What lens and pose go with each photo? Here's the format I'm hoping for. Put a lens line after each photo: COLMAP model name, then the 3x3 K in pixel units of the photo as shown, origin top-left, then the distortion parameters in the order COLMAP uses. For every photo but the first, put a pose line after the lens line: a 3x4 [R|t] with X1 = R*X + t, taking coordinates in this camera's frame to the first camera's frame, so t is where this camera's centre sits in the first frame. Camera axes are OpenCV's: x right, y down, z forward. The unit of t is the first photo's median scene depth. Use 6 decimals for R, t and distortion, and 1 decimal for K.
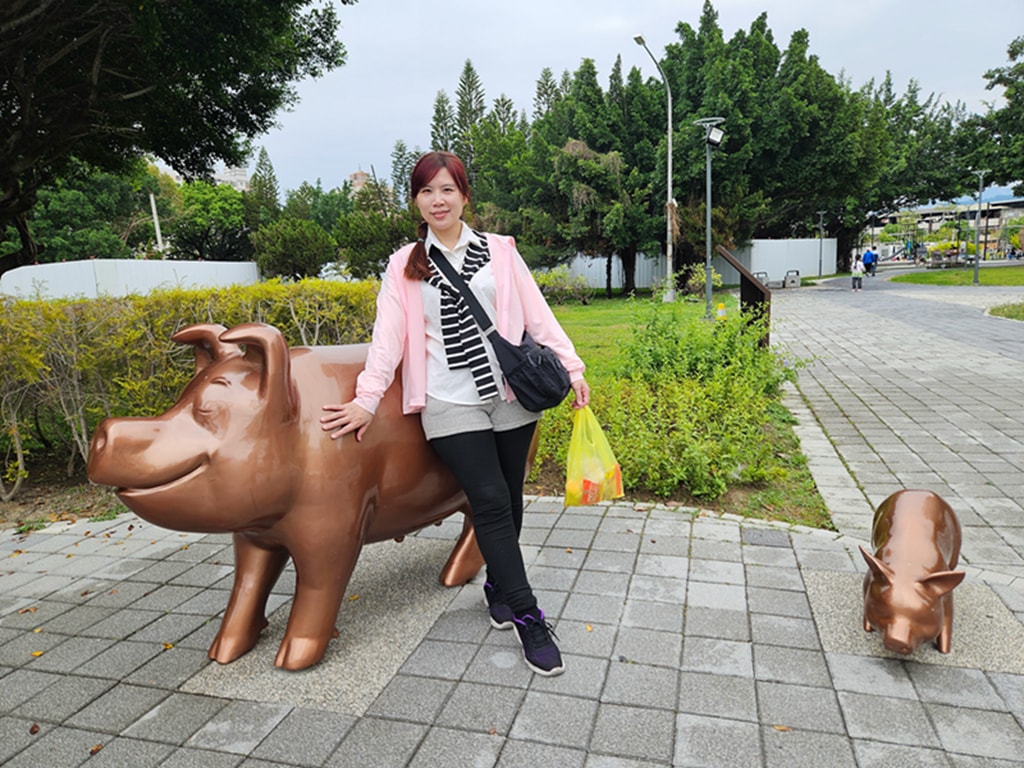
lens RADIAL K [[681.1, 0, 509.5], [0, 681.1, 393.2], [0, 0, 1]] dist [0.058876, -0.047592]
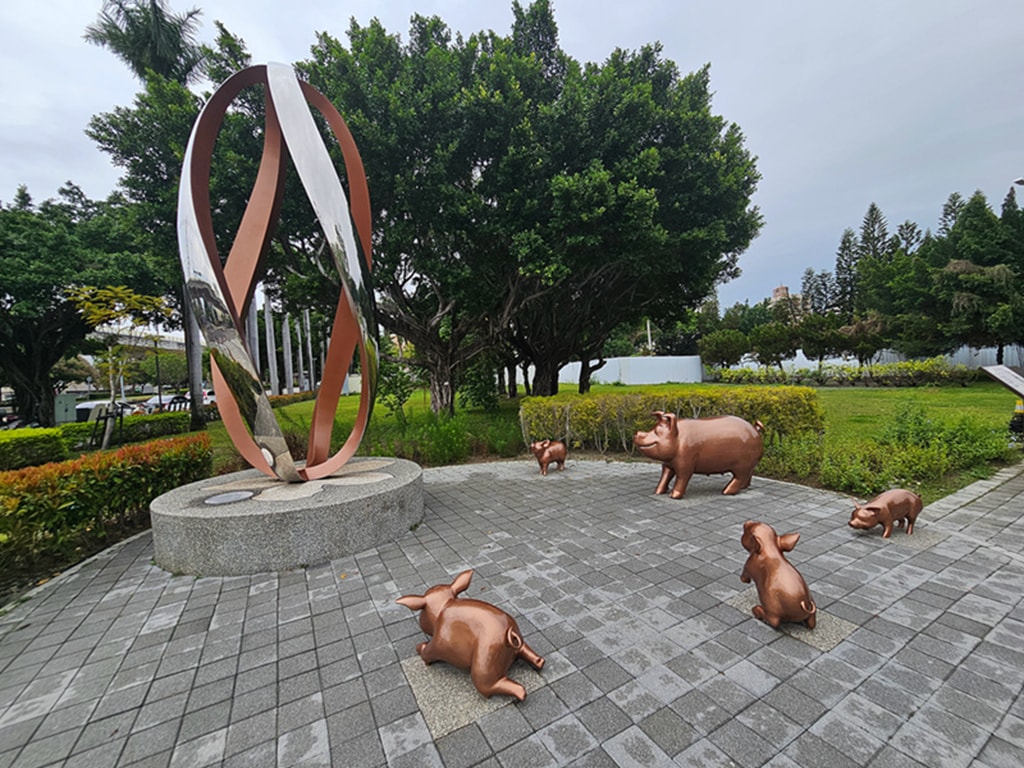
lens RADIAL K [[423.0, 0, 512.0], [0, 423.0, 384.0], [0, 0, 1]] dist [-0.001179, 0.000938]
pose [[0.714687, 0.028262, -0.698873, 0.054612], [-0.101734, 0.992758, -0.063890, -0.000753], [0.692006, 0.116761, 0.712387, -0.113233]]
